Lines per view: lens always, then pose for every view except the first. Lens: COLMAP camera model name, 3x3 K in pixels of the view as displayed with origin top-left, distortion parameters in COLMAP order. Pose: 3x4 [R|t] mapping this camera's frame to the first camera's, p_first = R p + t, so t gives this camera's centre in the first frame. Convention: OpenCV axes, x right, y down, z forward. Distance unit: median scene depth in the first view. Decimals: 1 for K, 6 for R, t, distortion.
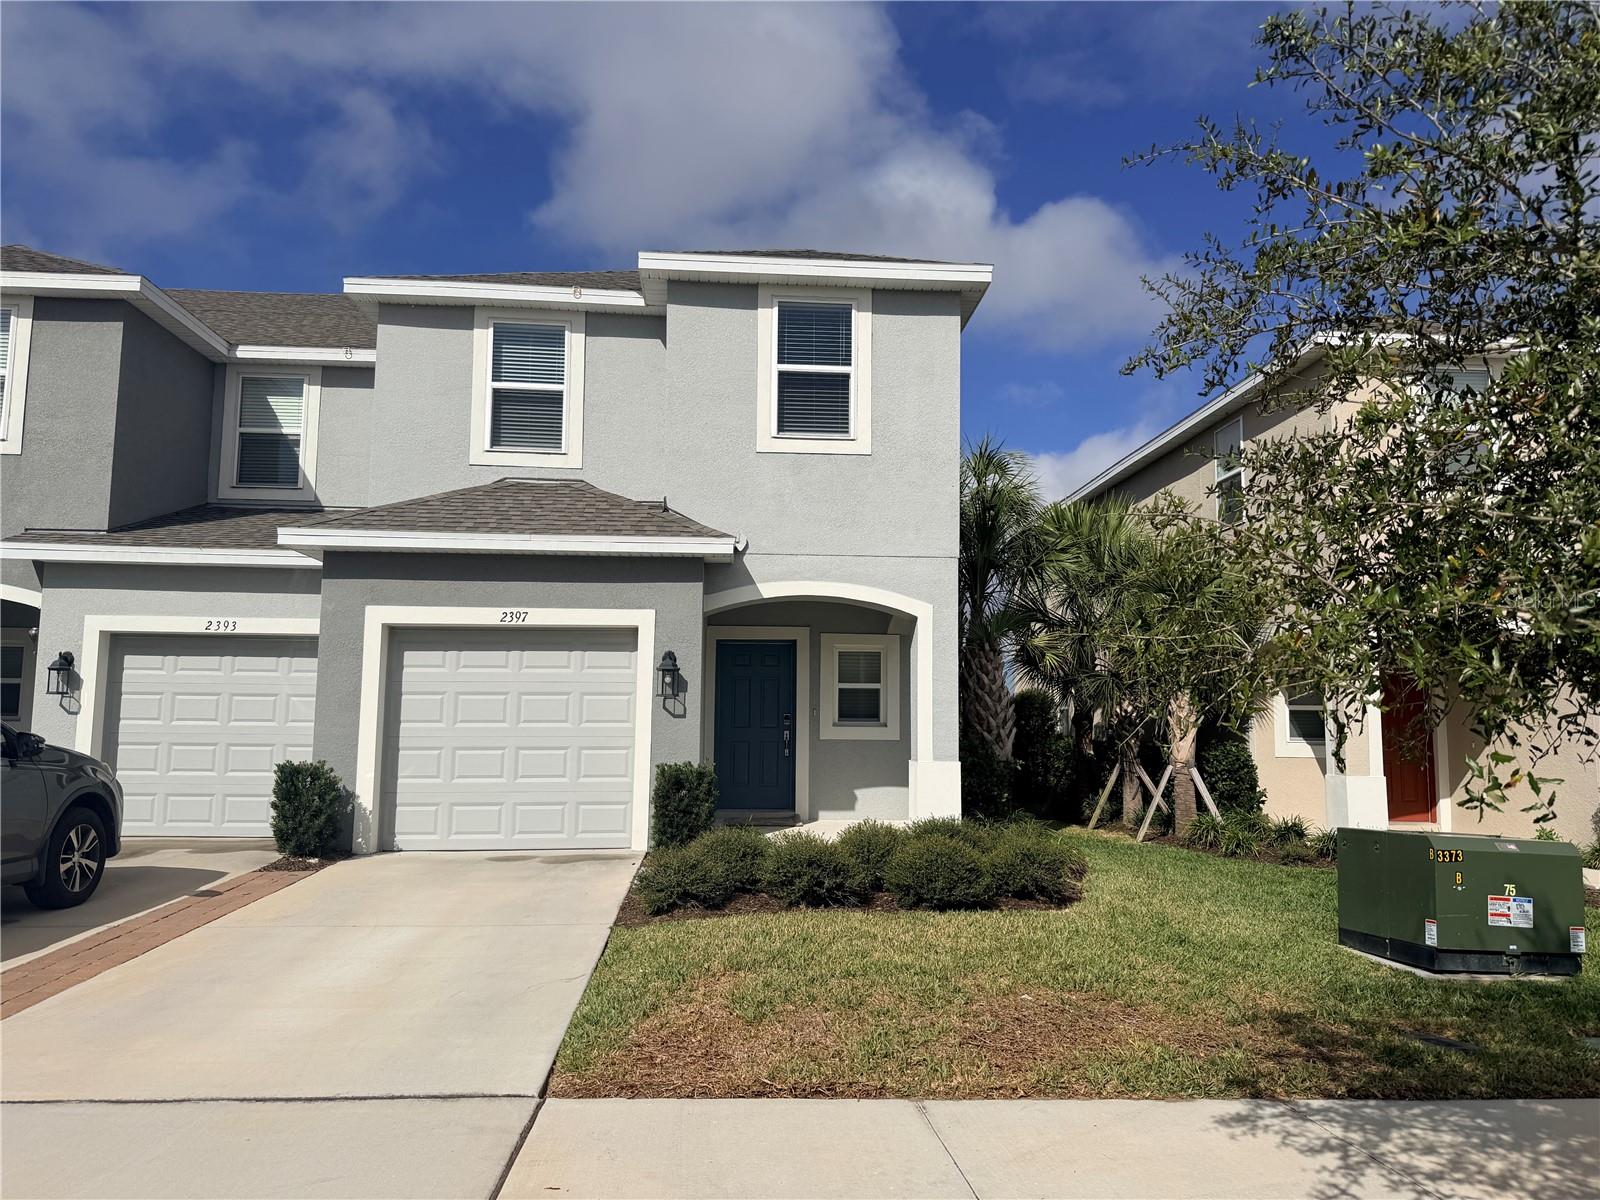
lens RADIAL K [[1115.8, 0, 799.4], [0, 1115.8, 598.1], [0, 0, 1]] dist [0.075102, -0.088149]
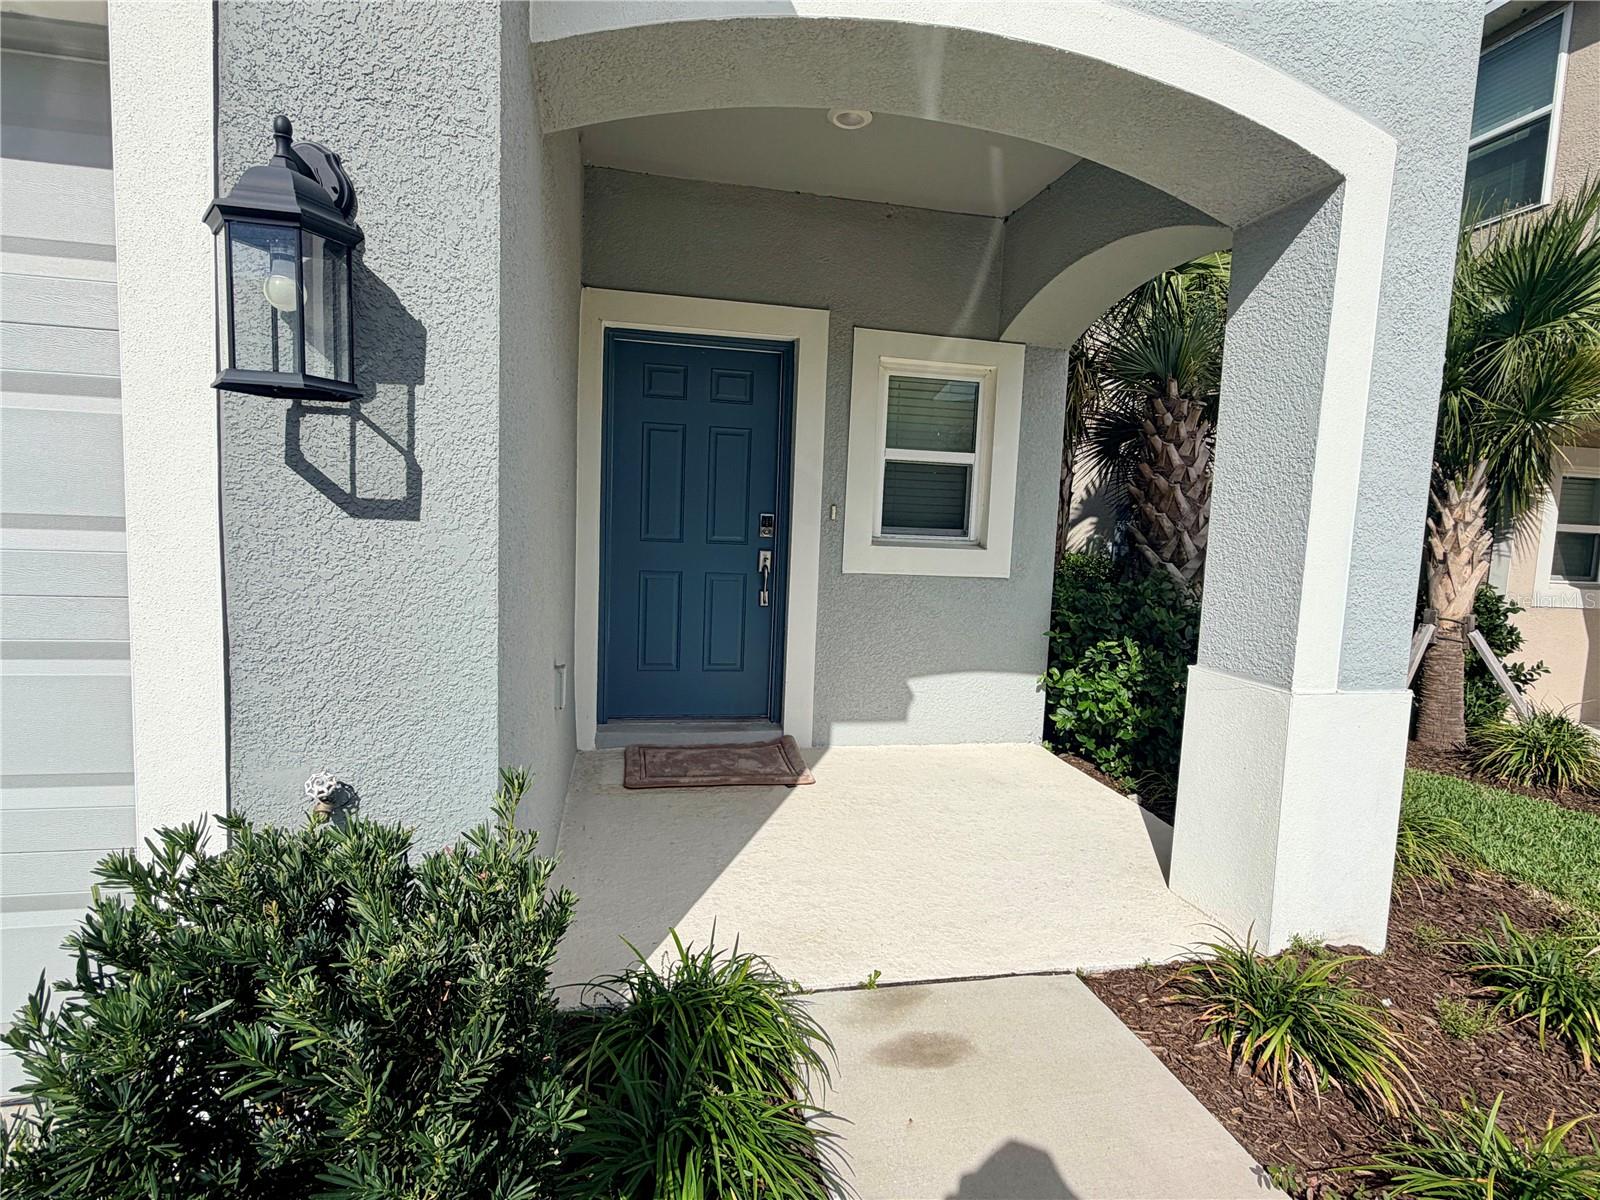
lens RADIAL K [[820.8, 0, 796.2], [0, 820.8, 597.8], [0, 0, 1]] dist [-0.000291, -0.000325]
pose [[0.989980, 0.019805, 0.139815, -0.055512], [-0.047950, 0.978433, 0.200921, 0.087609], [-0.132821, -0.205612, 0.969578, 0.835653]]
